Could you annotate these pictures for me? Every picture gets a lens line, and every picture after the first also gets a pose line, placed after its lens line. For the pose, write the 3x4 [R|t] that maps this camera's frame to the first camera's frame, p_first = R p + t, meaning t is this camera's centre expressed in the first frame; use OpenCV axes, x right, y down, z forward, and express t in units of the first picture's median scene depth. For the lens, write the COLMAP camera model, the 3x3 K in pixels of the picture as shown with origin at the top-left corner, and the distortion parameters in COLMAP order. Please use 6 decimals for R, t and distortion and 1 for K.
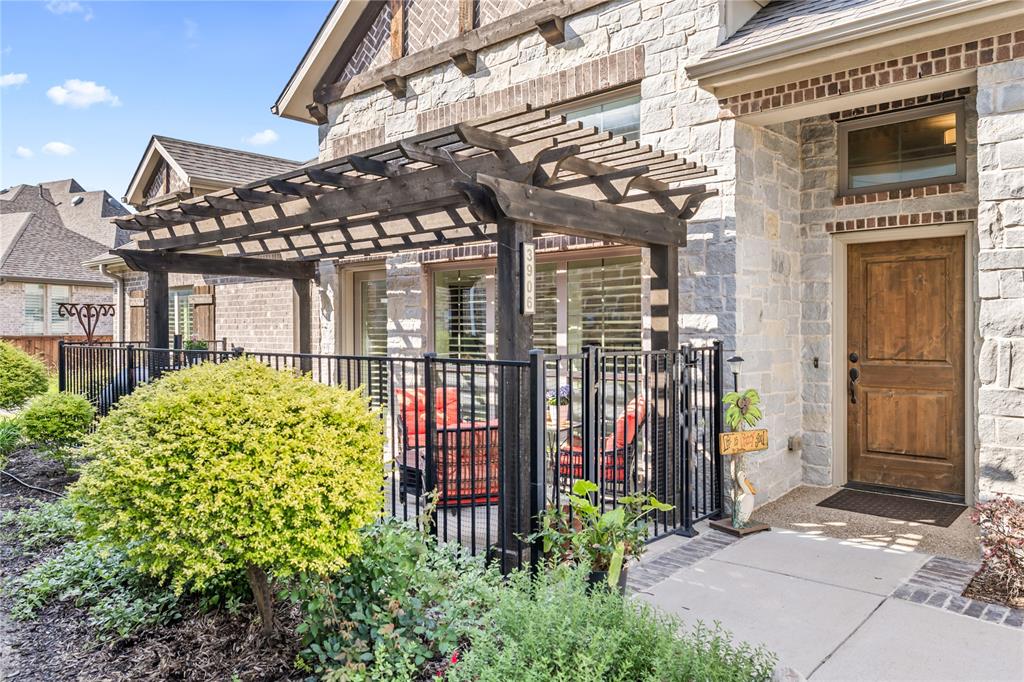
lens RADIAL K [[719.0, 0, 511.3], [0, 719.0, 339.1], [0, 0, 1]] dist [-0.005929, -0.007546]
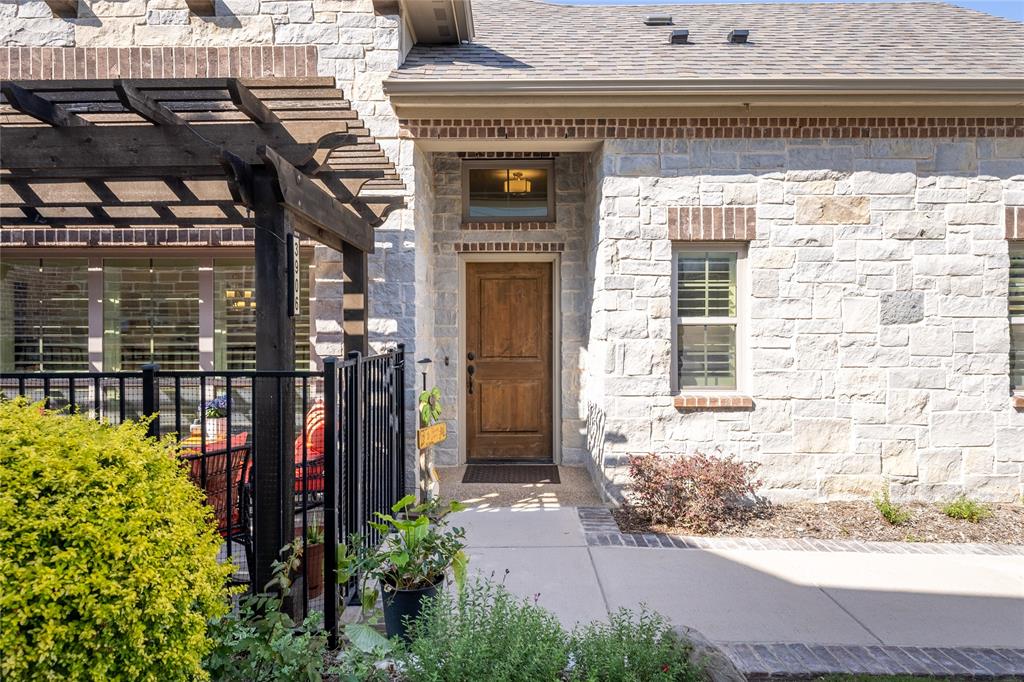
lens RADIAL K [[631.1, 0, 514.2], [0, 631.1, 337.6], [0, 0, 1]] dist [0.004394, -0.011652]
pose [[0.737157, -0.005131, 0.675702, -0.219681], [0.009767, 0.999948, -0.003062, -0.002037], [-0.675651, 0.008857, 0.737169, 0.187219]]
